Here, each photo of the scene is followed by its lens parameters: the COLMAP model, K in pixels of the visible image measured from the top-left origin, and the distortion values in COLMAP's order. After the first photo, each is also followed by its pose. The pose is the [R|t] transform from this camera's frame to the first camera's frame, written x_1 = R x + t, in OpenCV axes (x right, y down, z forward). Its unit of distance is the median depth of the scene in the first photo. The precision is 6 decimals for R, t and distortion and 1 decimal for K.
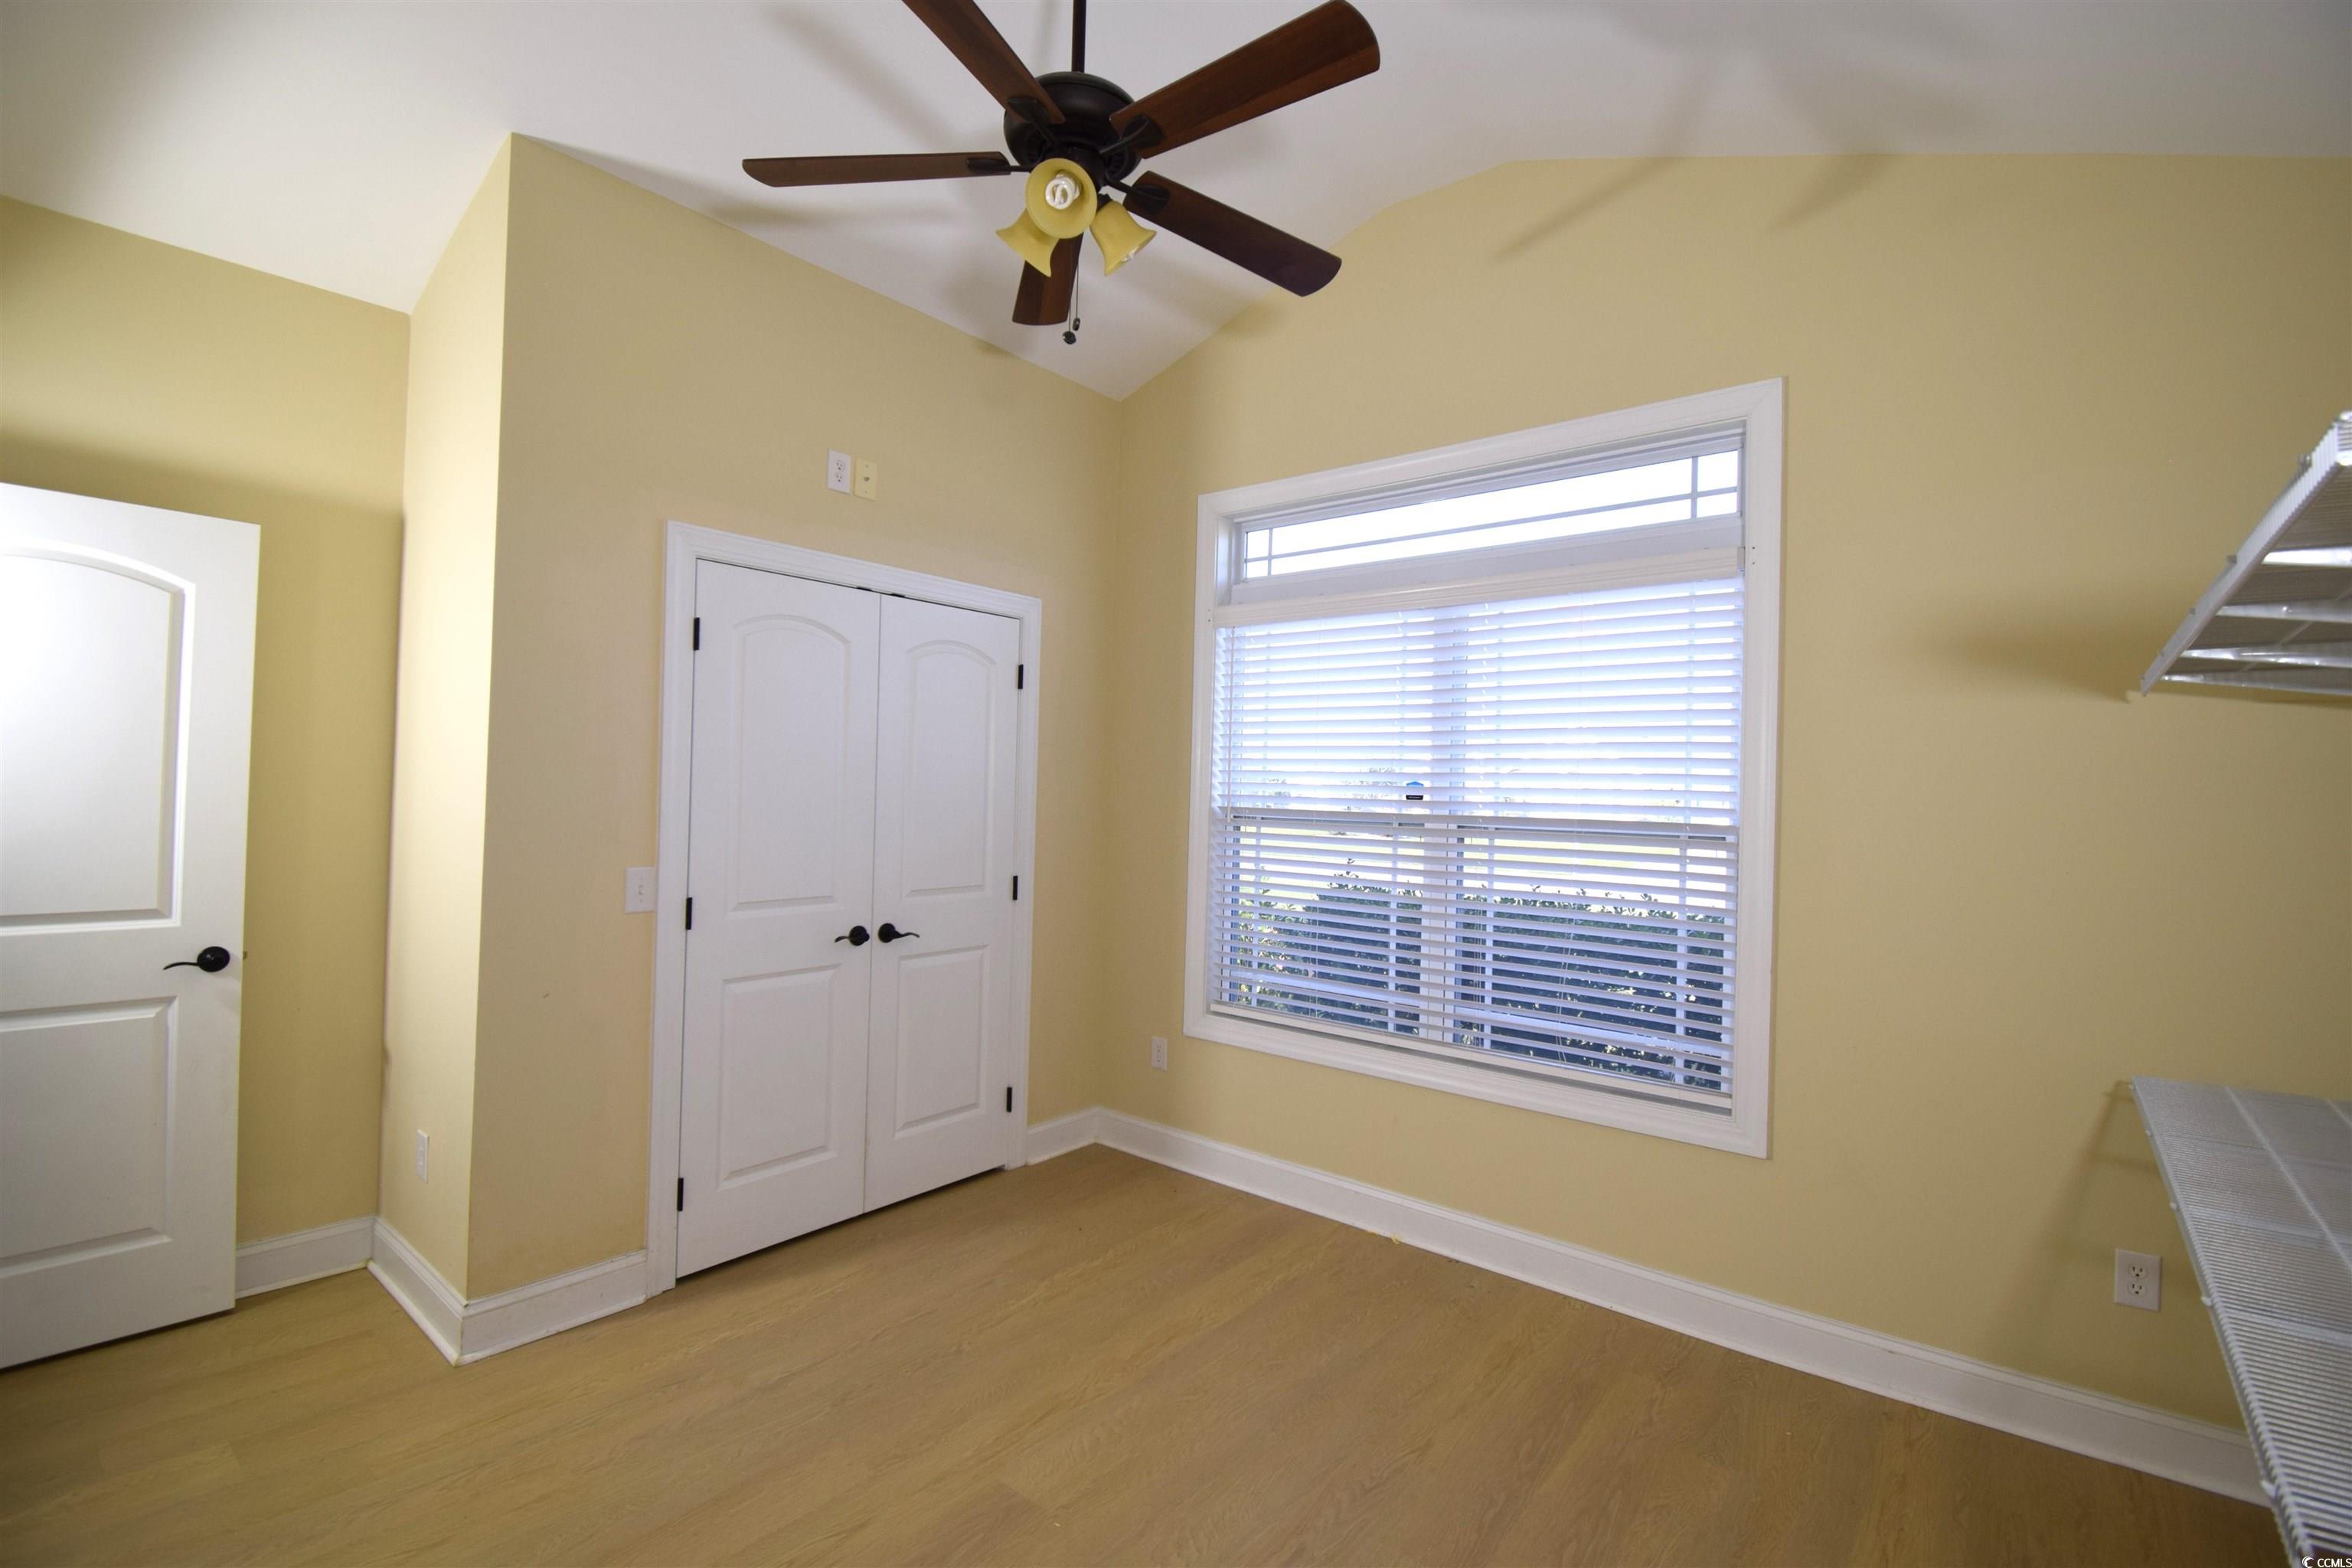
lens RADIAL K [[1033.8, 0, 1180.7], [0, 1033.8, 779.0], [0, 0, 1]] dist [0.021826, -0.025707]
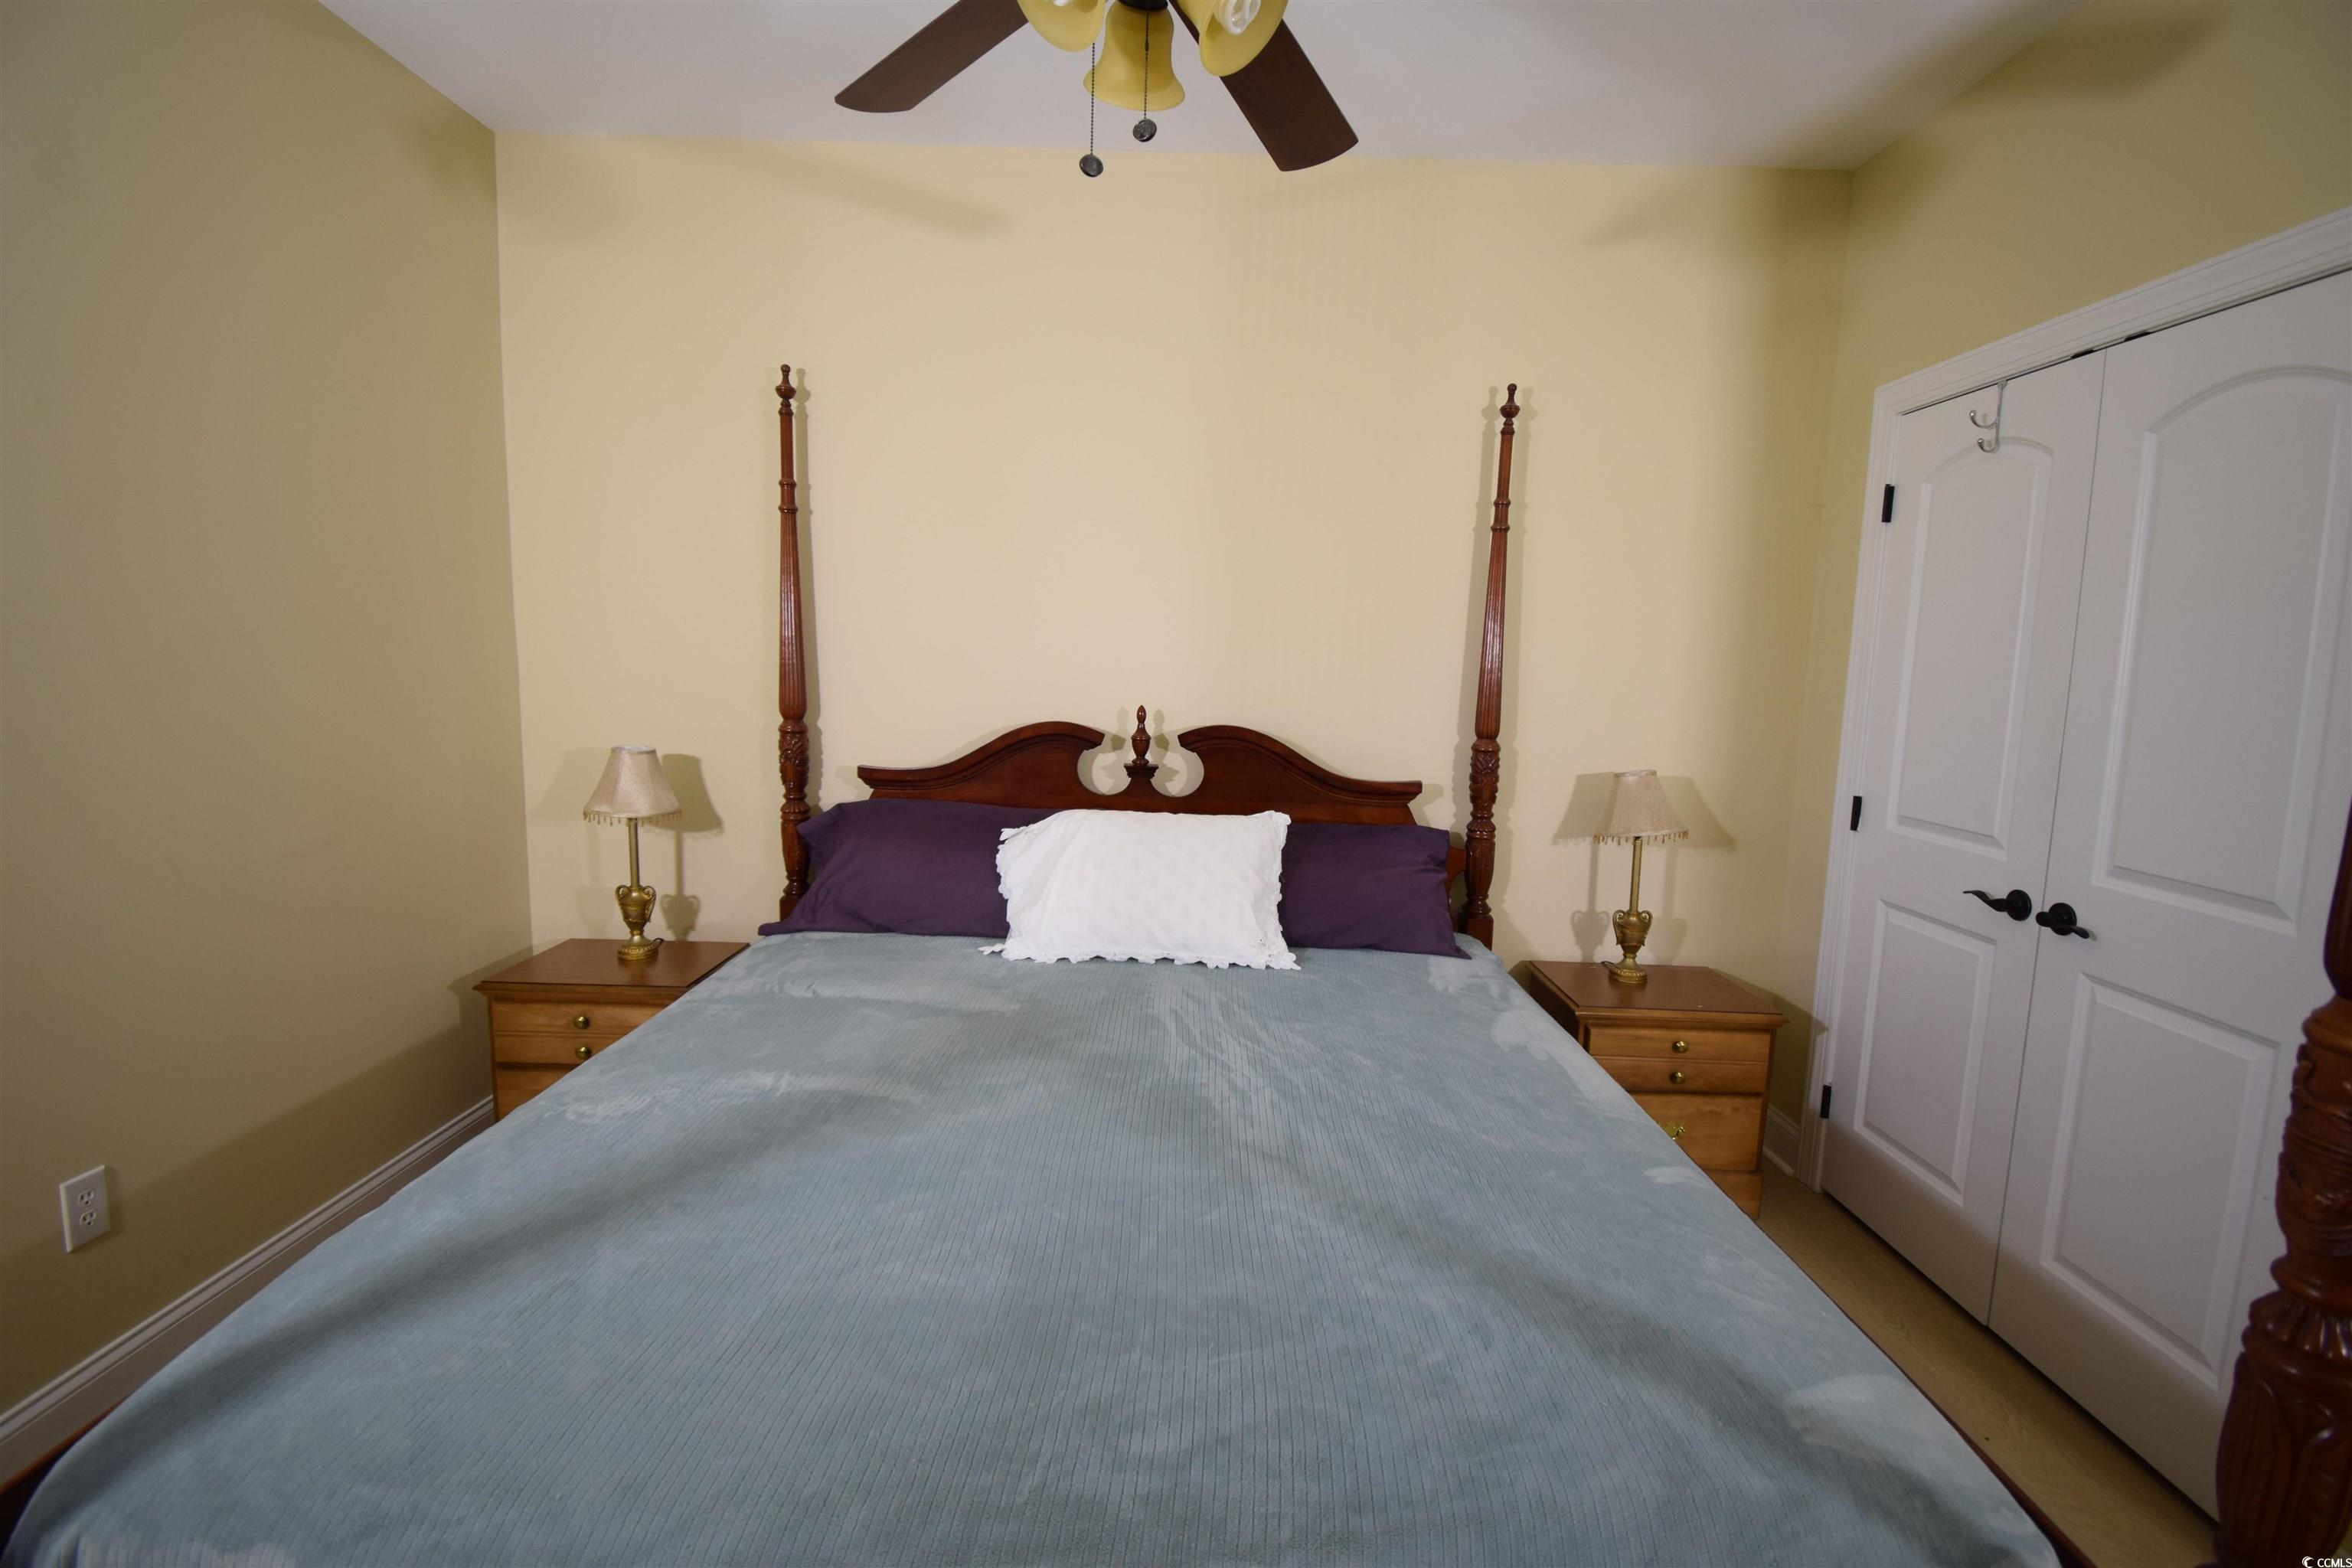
lens RADIAL K [[1033.8, 0, 1180.7], [0, 1033.8, 779.0], [0, 0, 1]] dist [0.021826, -0.025707]
pose [[-0.769513, 0.046493, -0.636936, 0.516157], [-0.021904, 0.994838, 0.099081, 0.017155], [0.638255, 0.090196, -0.764523, 1.158529]]
